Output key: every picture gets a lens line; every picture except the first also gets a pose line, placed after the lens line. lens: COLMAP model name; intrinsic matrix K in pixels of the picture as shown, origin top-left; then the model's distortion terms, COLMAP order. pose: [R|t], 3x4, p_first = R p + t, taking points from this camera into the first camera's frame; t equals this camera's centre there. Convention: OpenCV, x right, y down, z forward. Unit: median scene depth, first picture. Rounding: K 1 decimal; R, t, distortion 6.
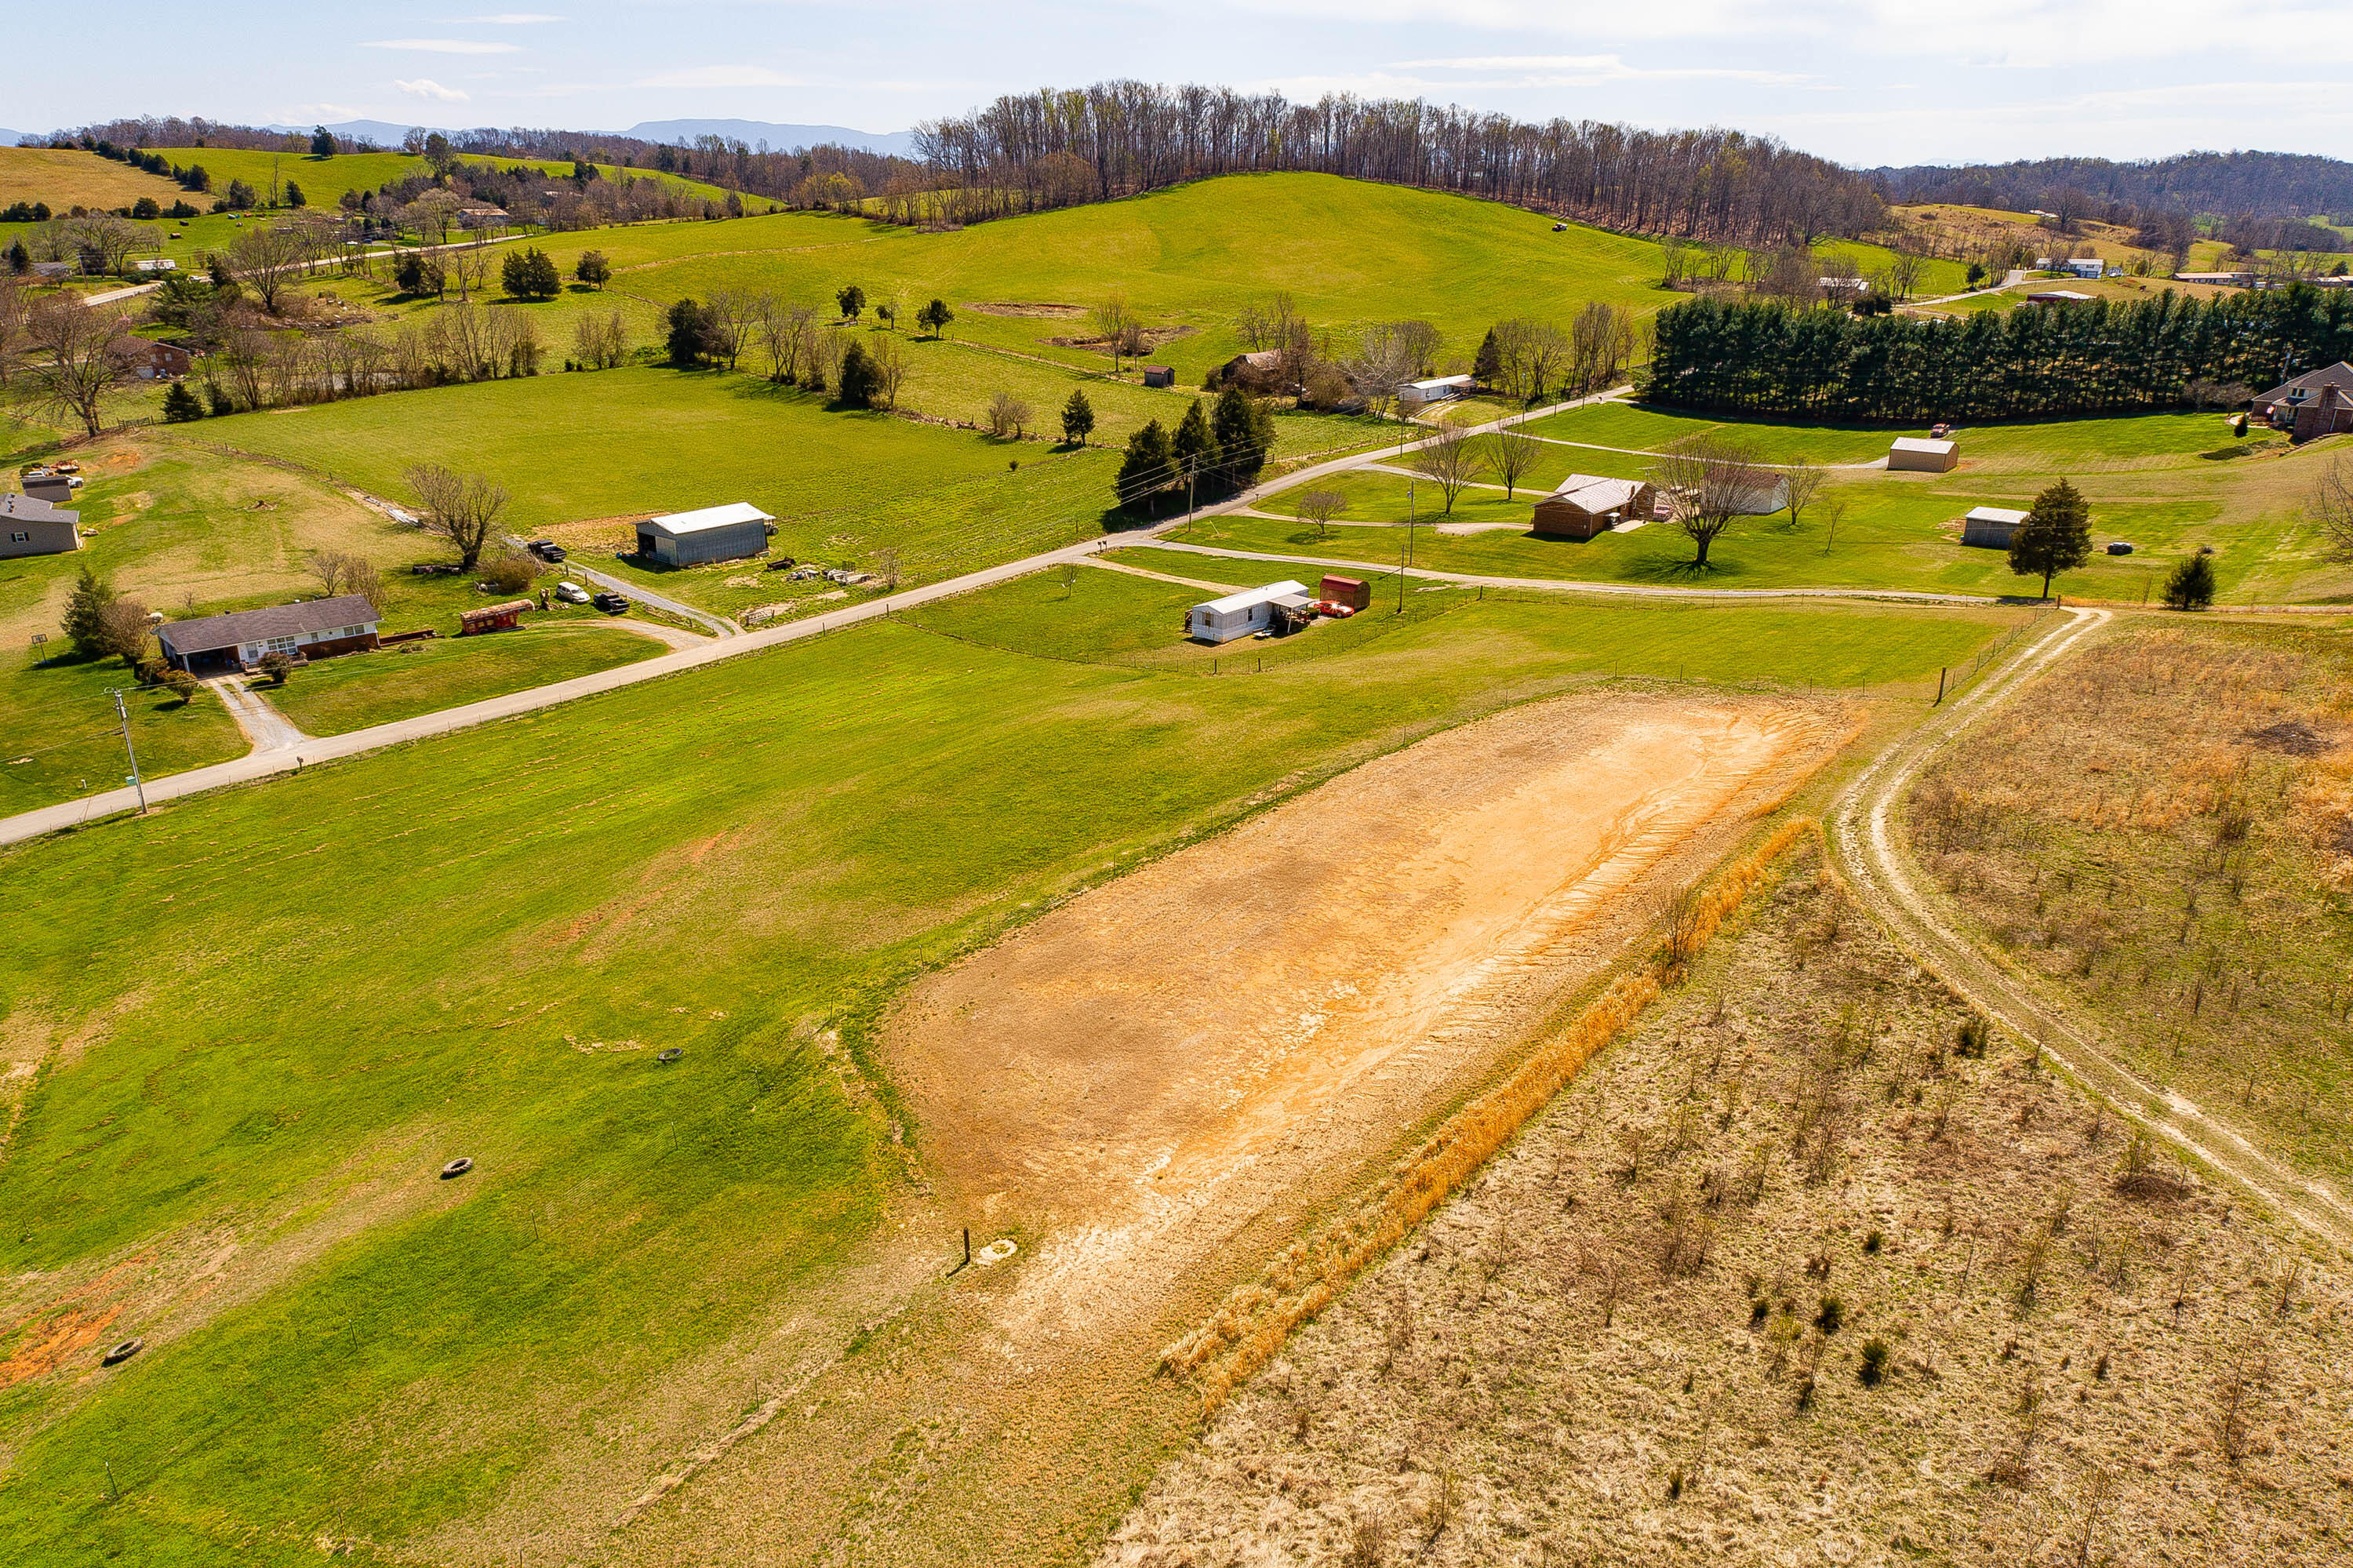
lens RADIAL K [[1588.6, 0, 1179.0], [0, 1588.6, 781.2], [0, 0, 1]] dist [-0.003193, 0.013202]
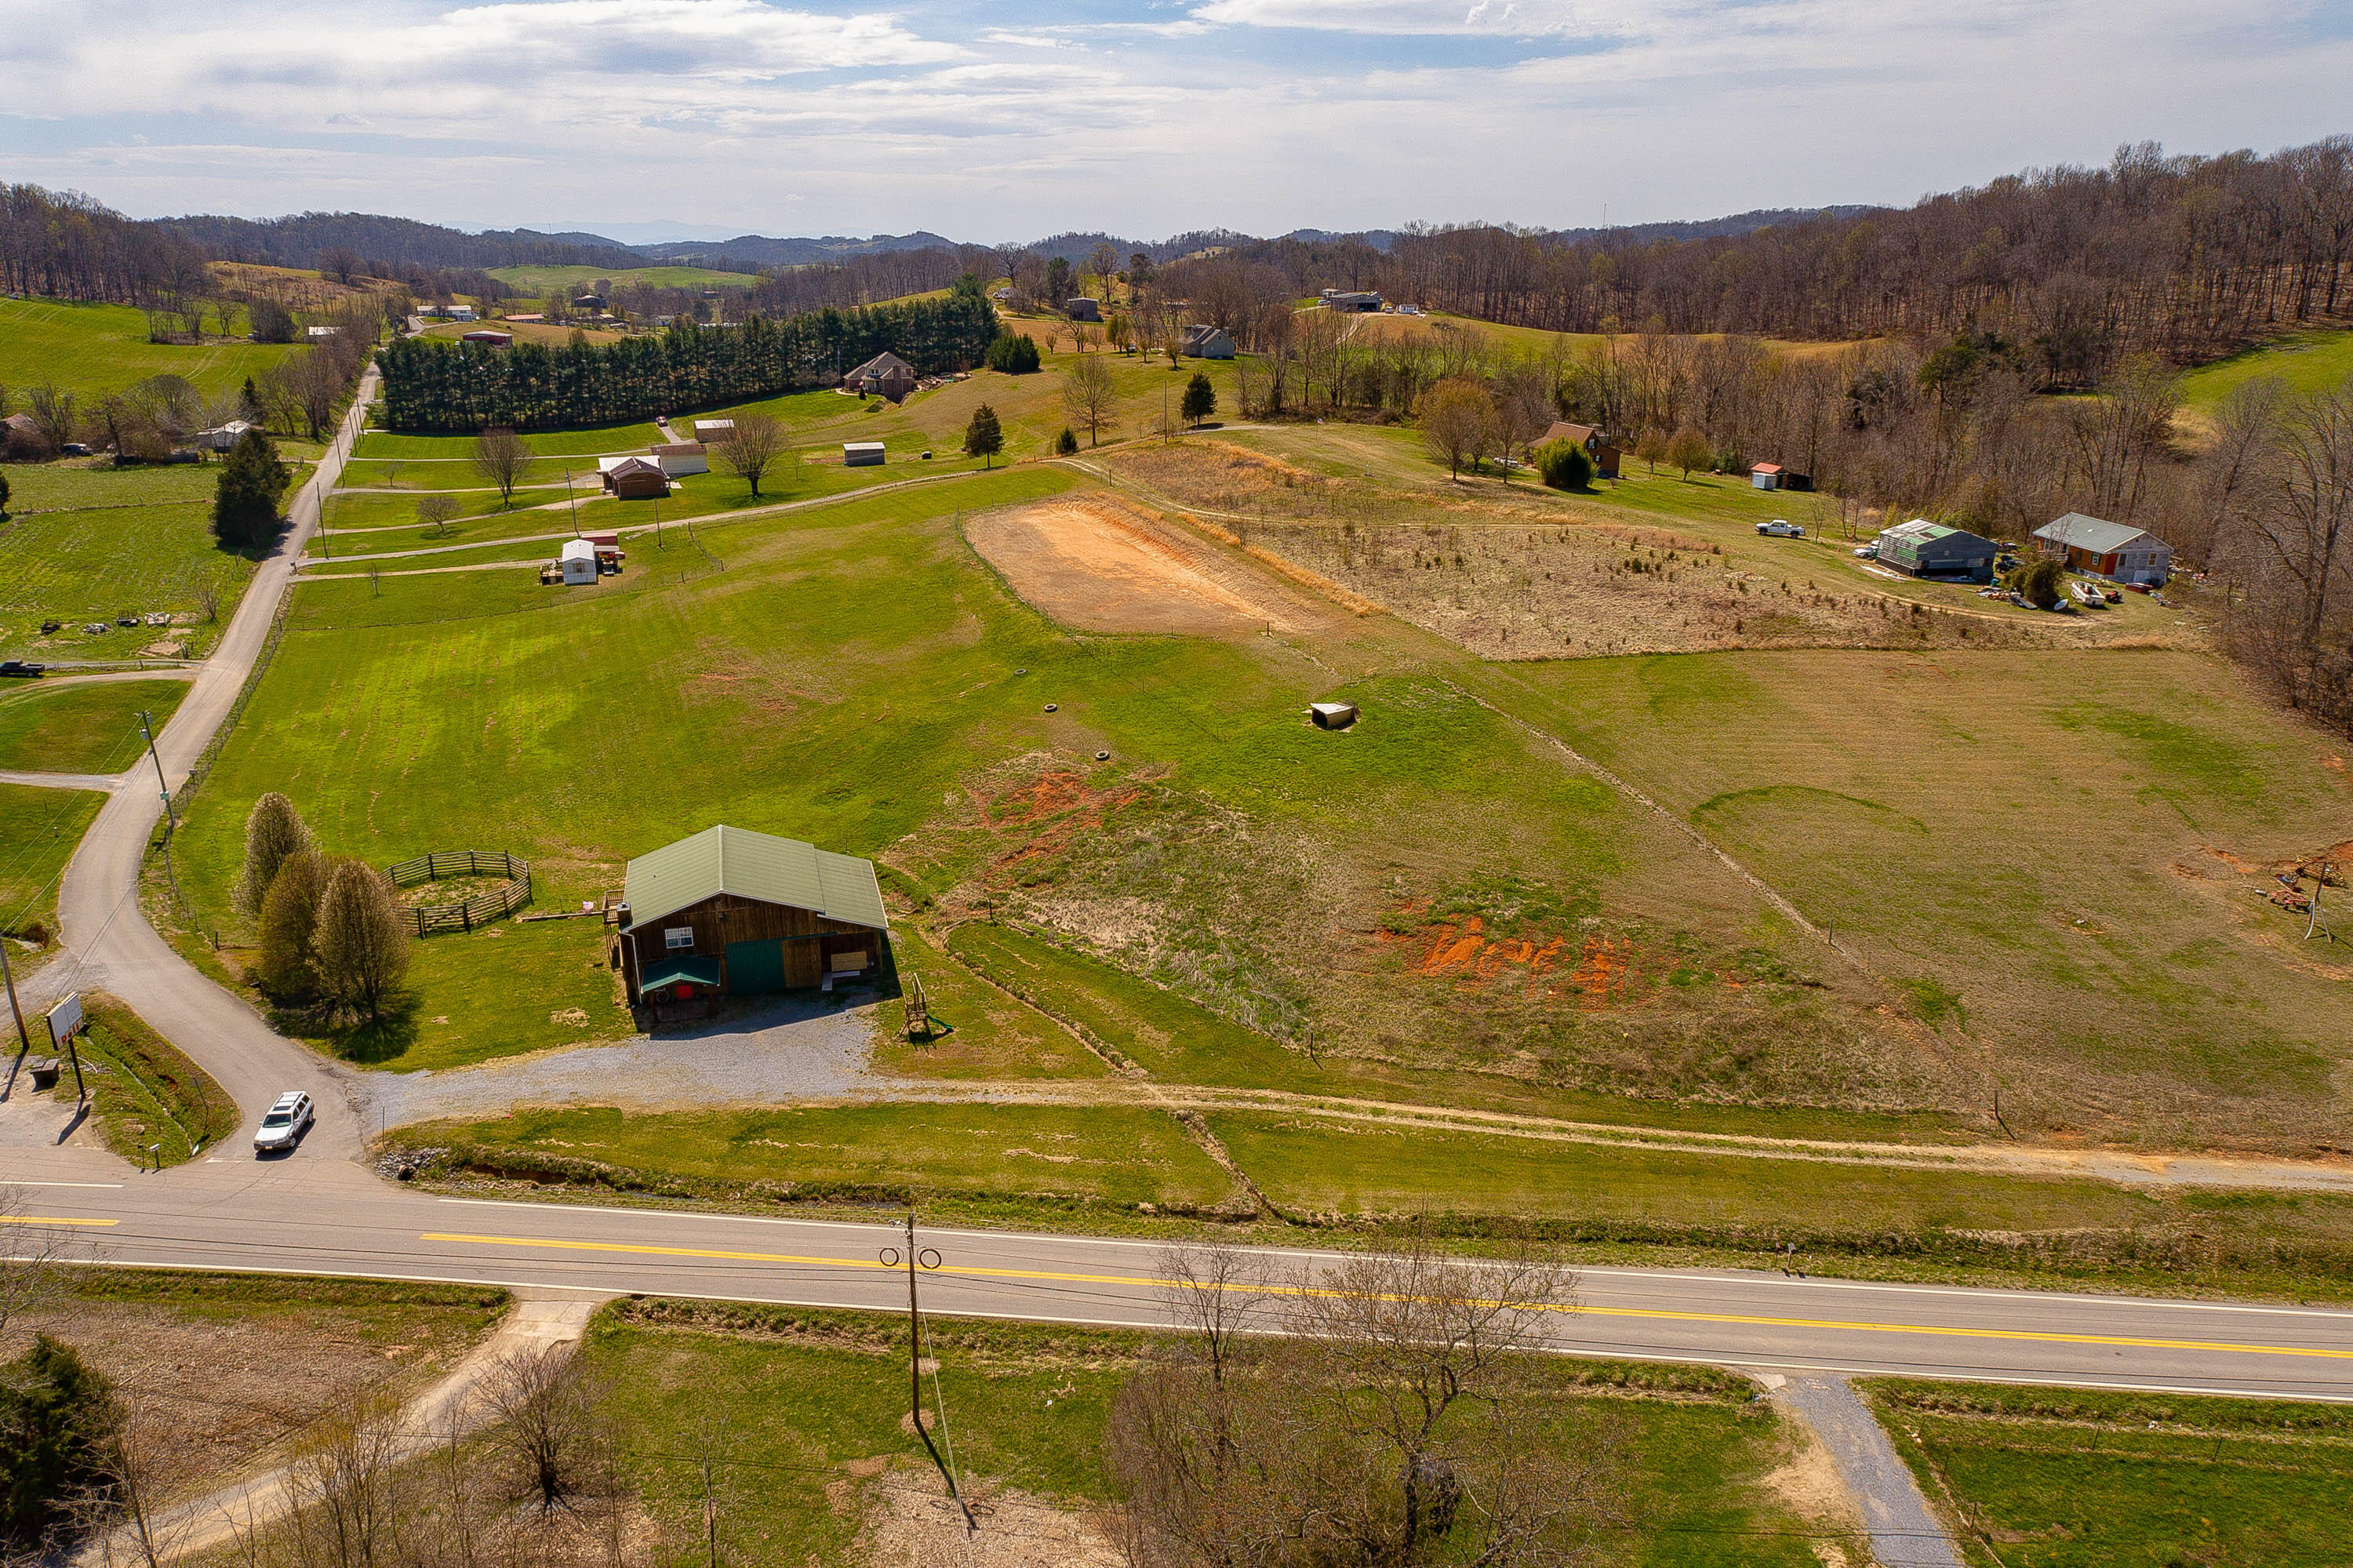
lens RADIAL K [[1588.6, 0, 1176.9], [0, 1588.6, 776.7], [0, 0, 1]] dist [-0.003193, 0.013202]
pose [[0.496165, -0.276789, 0.822927, -0.555457], [0.304561, 0.943080, 0.133574, 0.024877], [-0.813058, 0.184356, 0.552222, -0.078146]]
